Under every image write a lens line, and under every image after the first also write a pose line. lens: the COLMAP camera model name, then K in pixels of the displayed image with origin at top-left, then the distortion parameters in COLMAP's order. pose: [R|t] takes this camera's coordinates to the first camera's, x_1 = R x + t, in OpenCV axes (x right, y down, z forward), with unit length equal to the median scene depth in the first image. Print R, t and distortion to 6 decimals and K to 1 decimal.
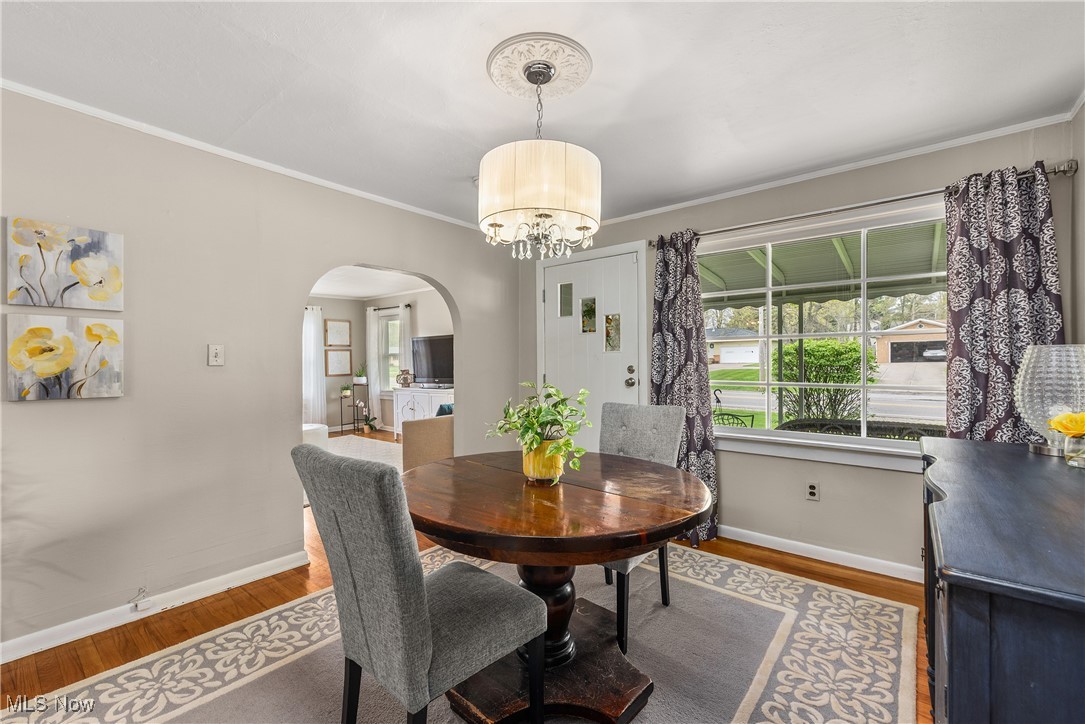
lens RADIAL K [[441.2, 0, 531.6], [0, 441.2, 363.3], [0, 0, 1]] dist [0.003473, -0.000541]
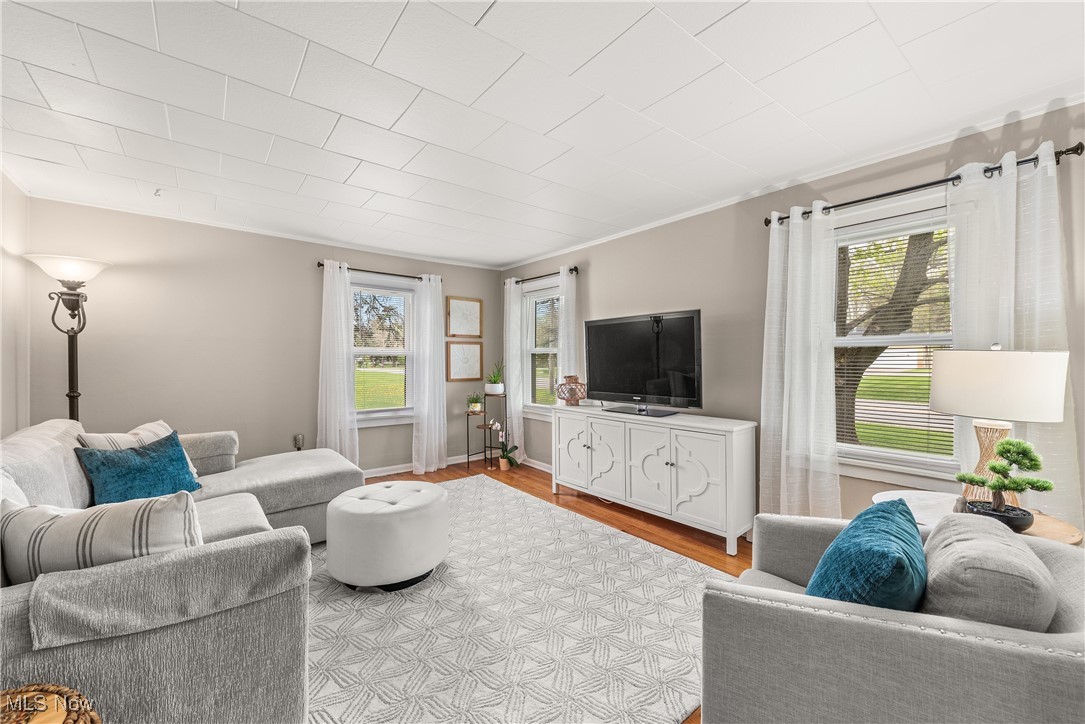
lens RADIAL K [[441.2, 0, 547.1], [0, 441.2, 363.1], [0, 0, 1]] dist [0.003473, -0.000541]
pose [[0.977013, 0.015124, -0.212641, -0.172495], [-0.014532, 0.999885, 0.004343, -0.003954], [0.212682, -0.001153, 0.977121, 0.372097]]
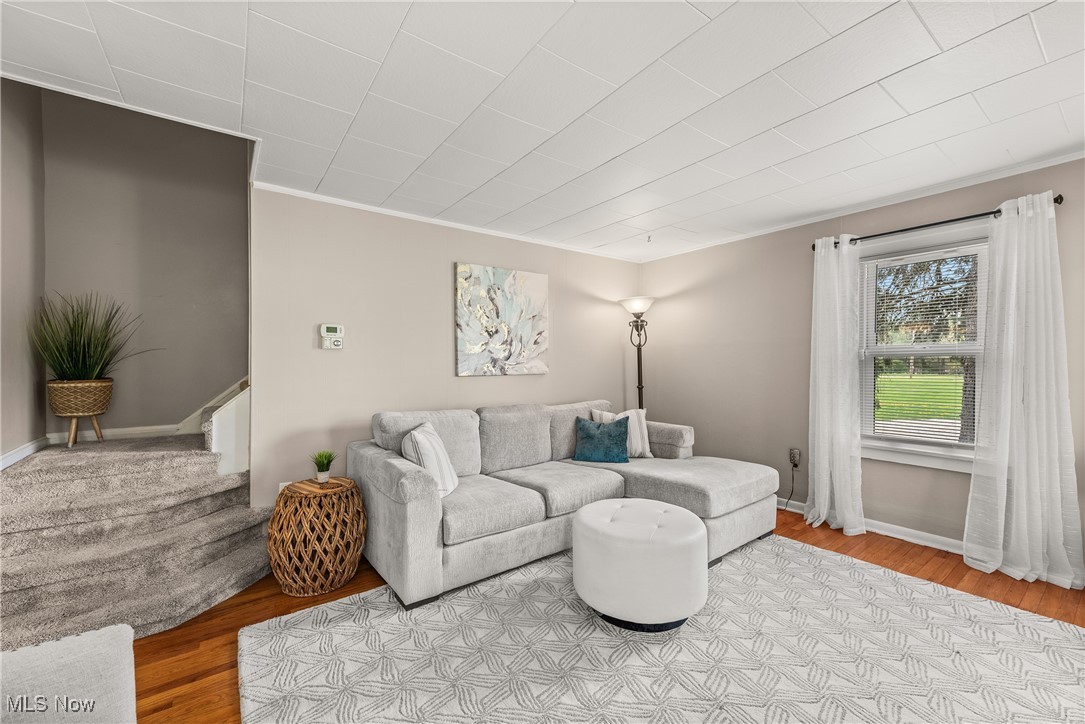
lens RADIAL K [[441.2, 0, 540.7], [0, 441.2, 360.3], [0, 0, 1]] dist [0.003473, -0.000541]
pose [[-0.281904, 0.001364, -0.959442, -0.059475], [-0.000898, 0.999998, 0.001686, -0.004636], [0.959442, 0.001337, -0.281902, 0.690526]]
